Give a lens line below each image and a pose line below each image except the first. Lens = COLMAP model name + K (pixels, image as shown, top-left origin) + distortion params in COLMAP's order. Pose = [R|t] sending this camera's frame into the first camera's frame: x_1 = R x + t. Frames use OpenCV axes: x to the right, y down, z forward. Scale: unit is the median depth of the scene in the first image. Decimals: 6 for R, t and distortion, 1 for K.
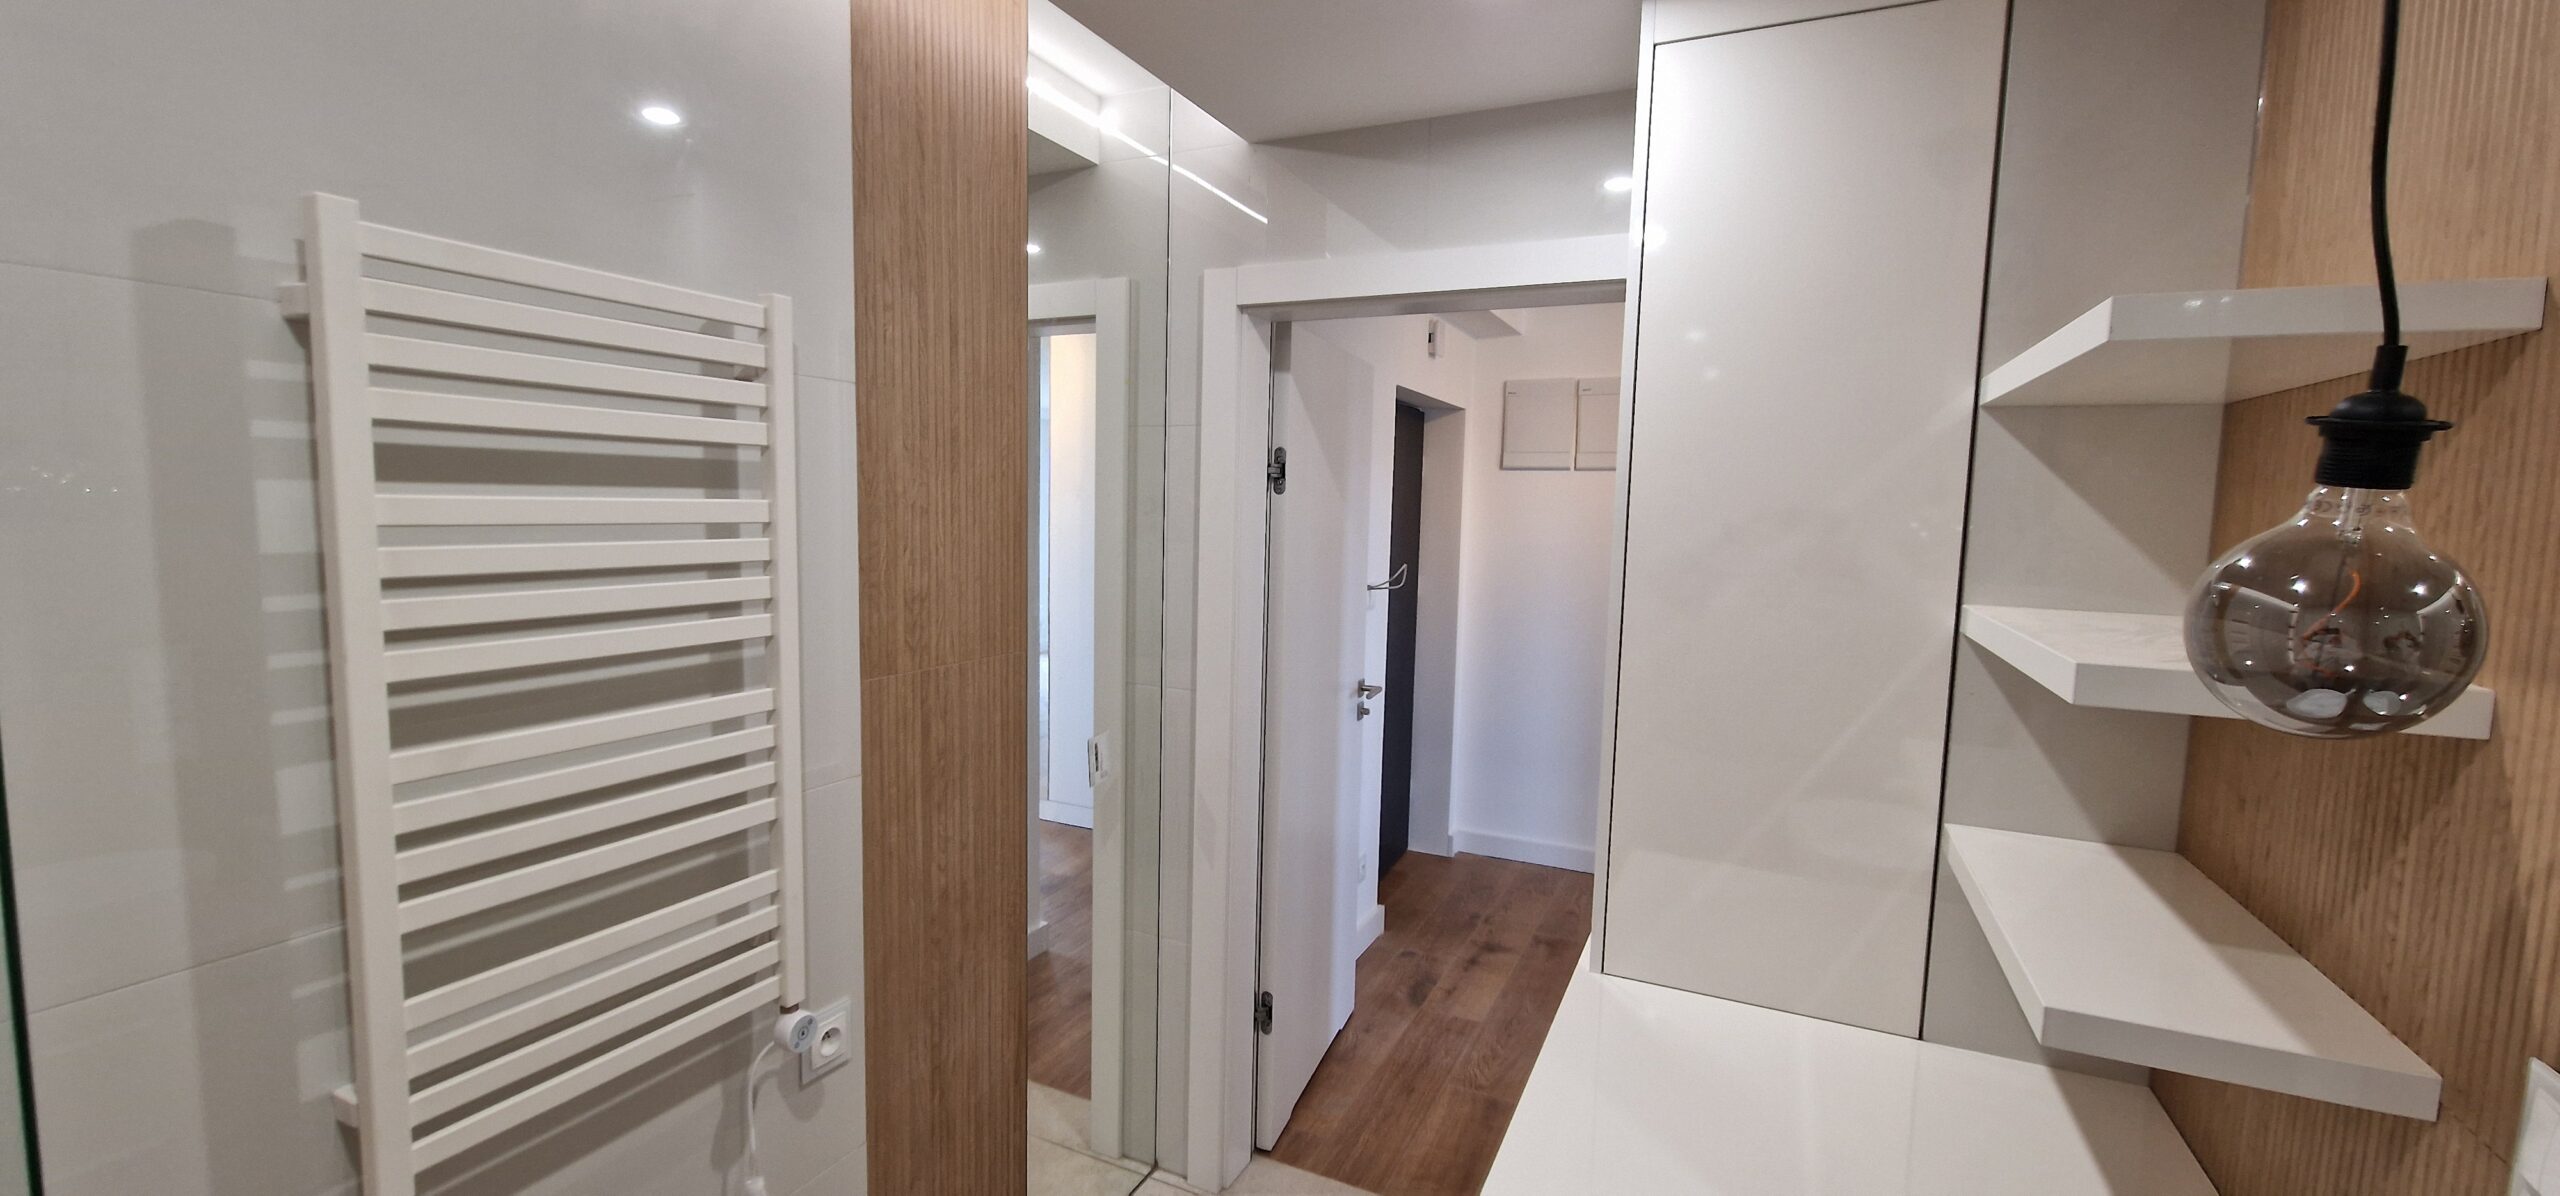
lens RADIAL K [[1049.6, 0, 1261.6], [0, 1049.6, 601.8], [0, 0, 1]] dist [0.006113, -0.006426]
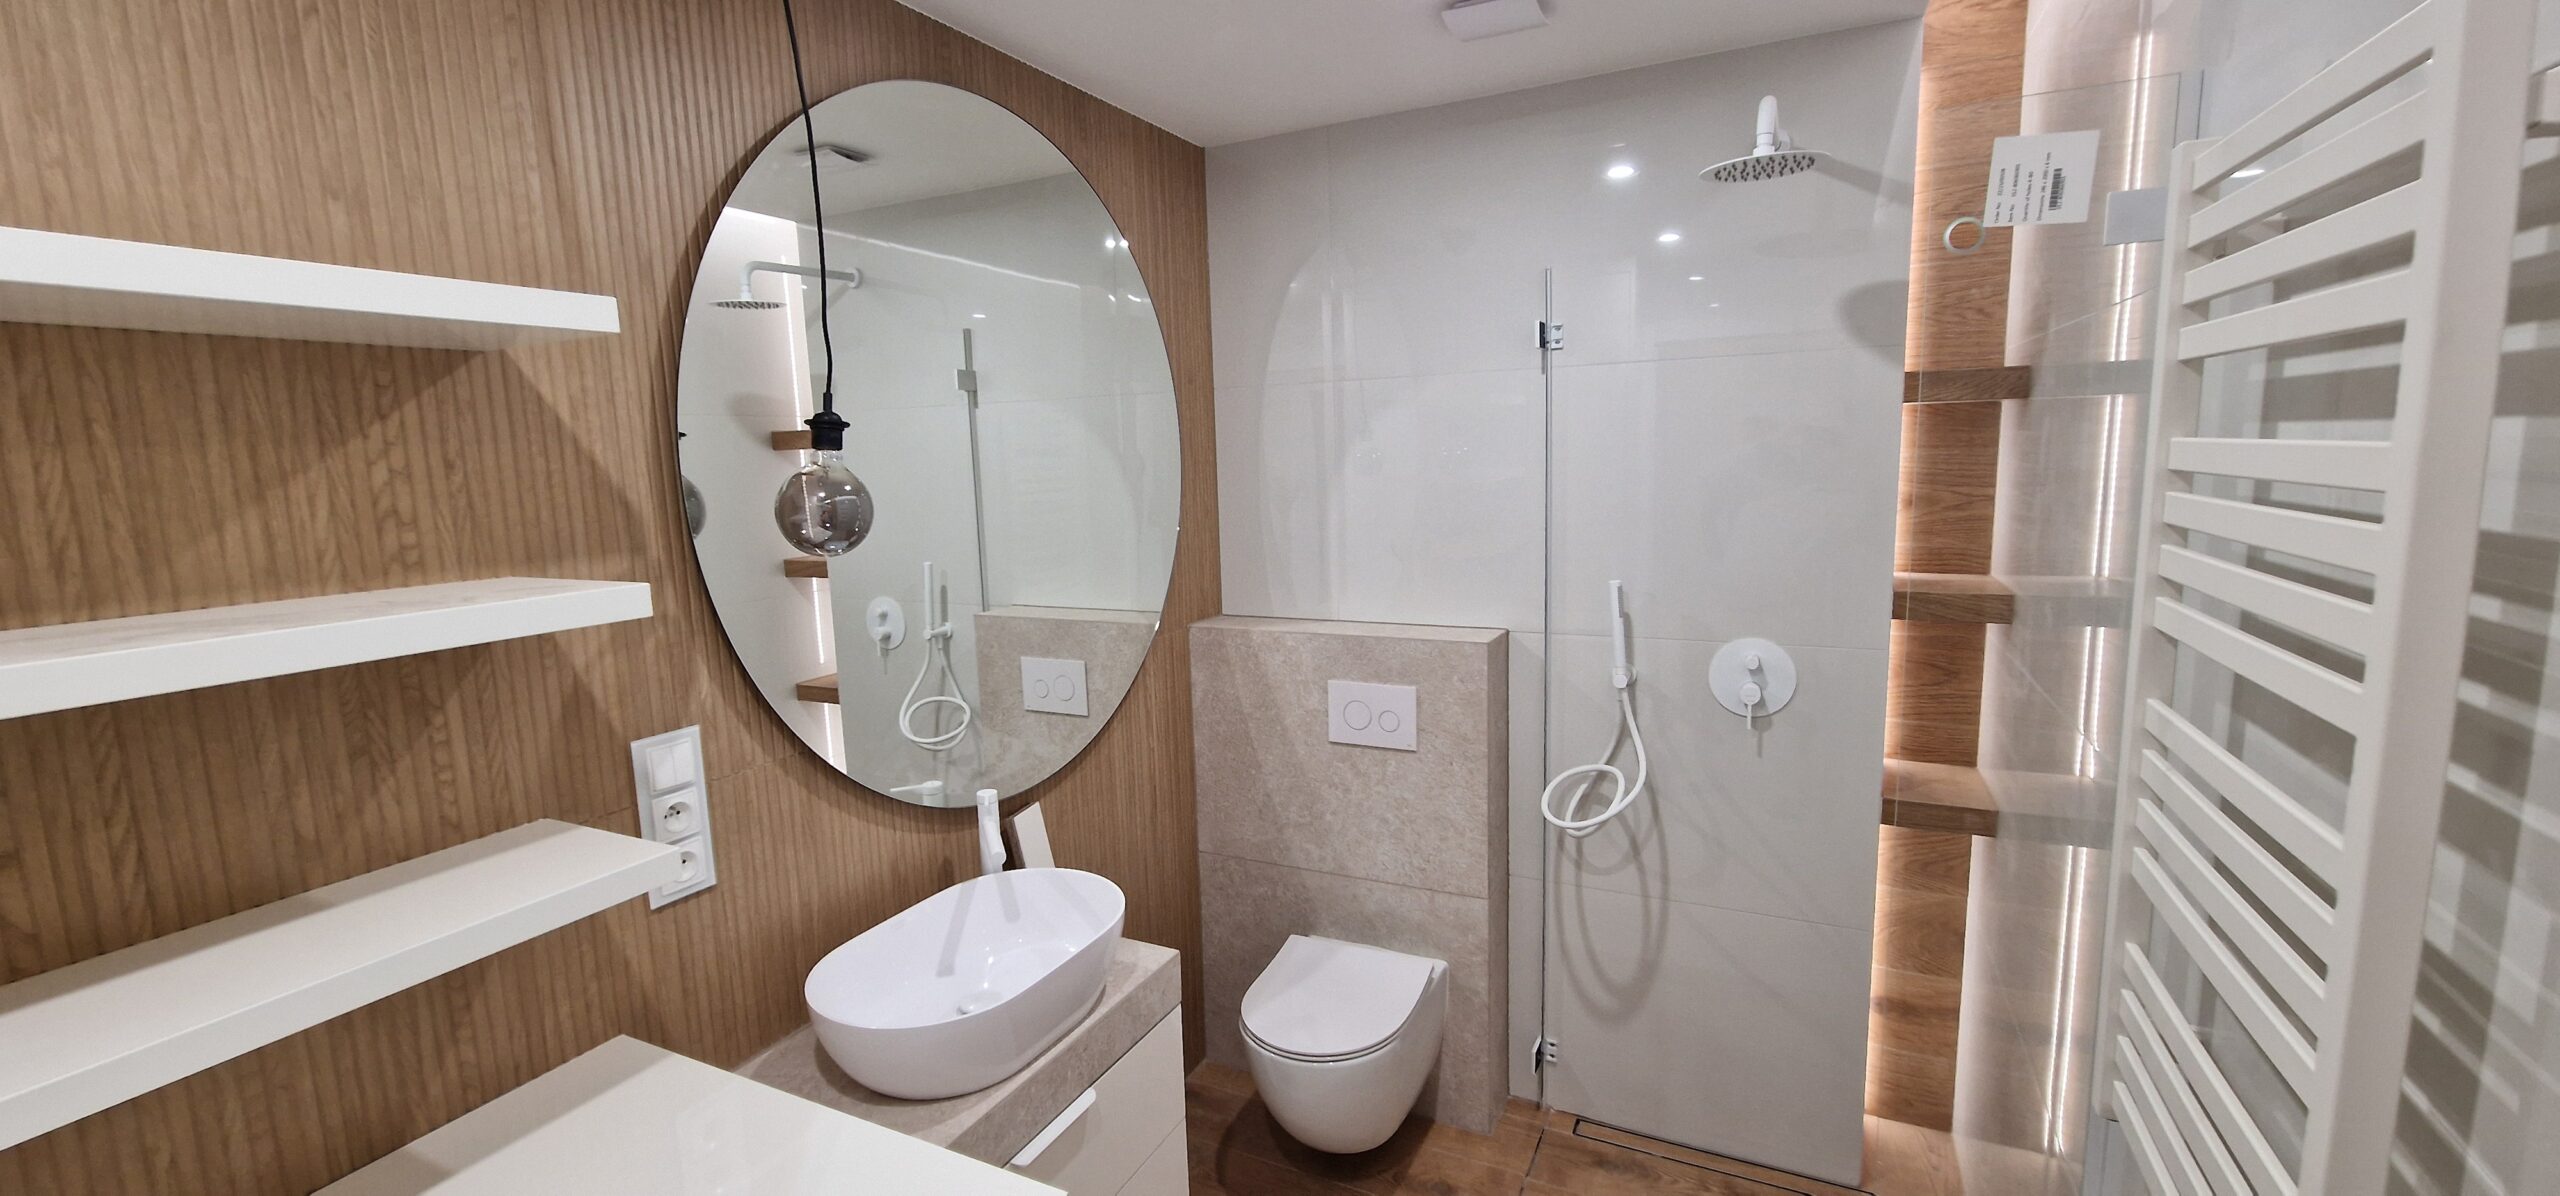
lens RADIAL K [[1049.6, 0, 1256.9], [0, 1049.6, 602.4], [0, 0, 1]] dist [0.006113, -0.006426]
pose [[-0.999794, 0.006820, 0.019115, 0.001927], [0.011188, 0.971021, 0.238734, -0.114434], [-0.016933, 0.238899, -0.970897, 1.170277]]
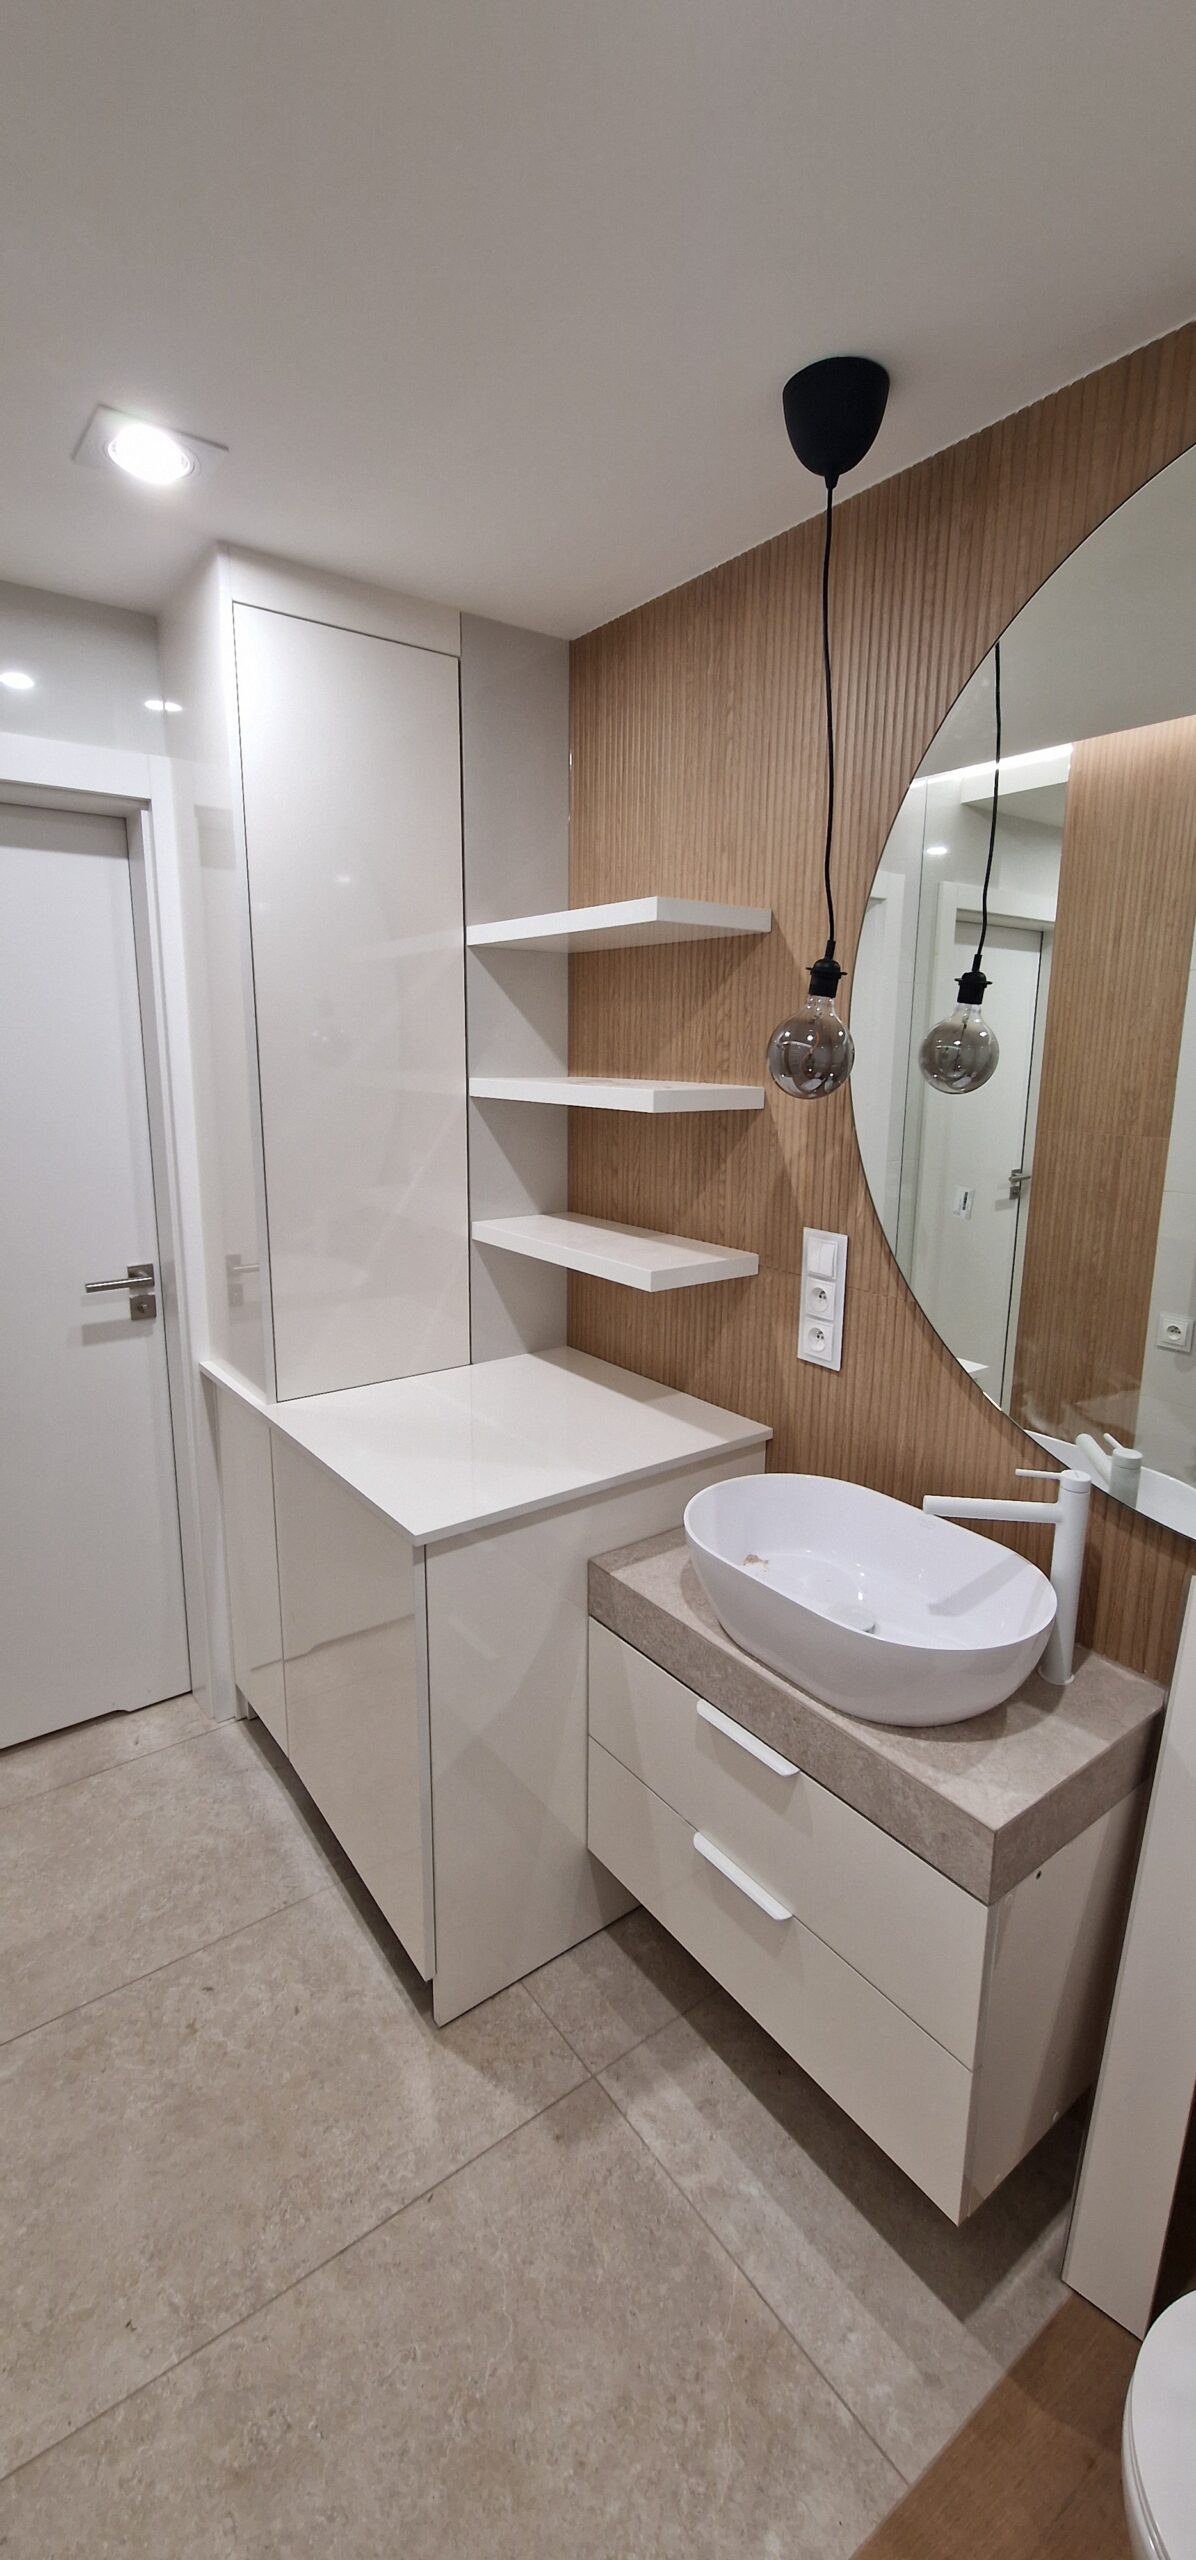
lens RADIAL K [[1049.6, 0, 594.2], [0, 1049.6, 1256.9], [0, 0, 1]] dist [0.006113, -0.006426]
pose [[0.462843, -0.194991, 0.864728, -0.521008], [0.087500, 0.980792, 0.174329, 0.005935], [-0.882111, -0.005024, 0.471015, 0.097470]]
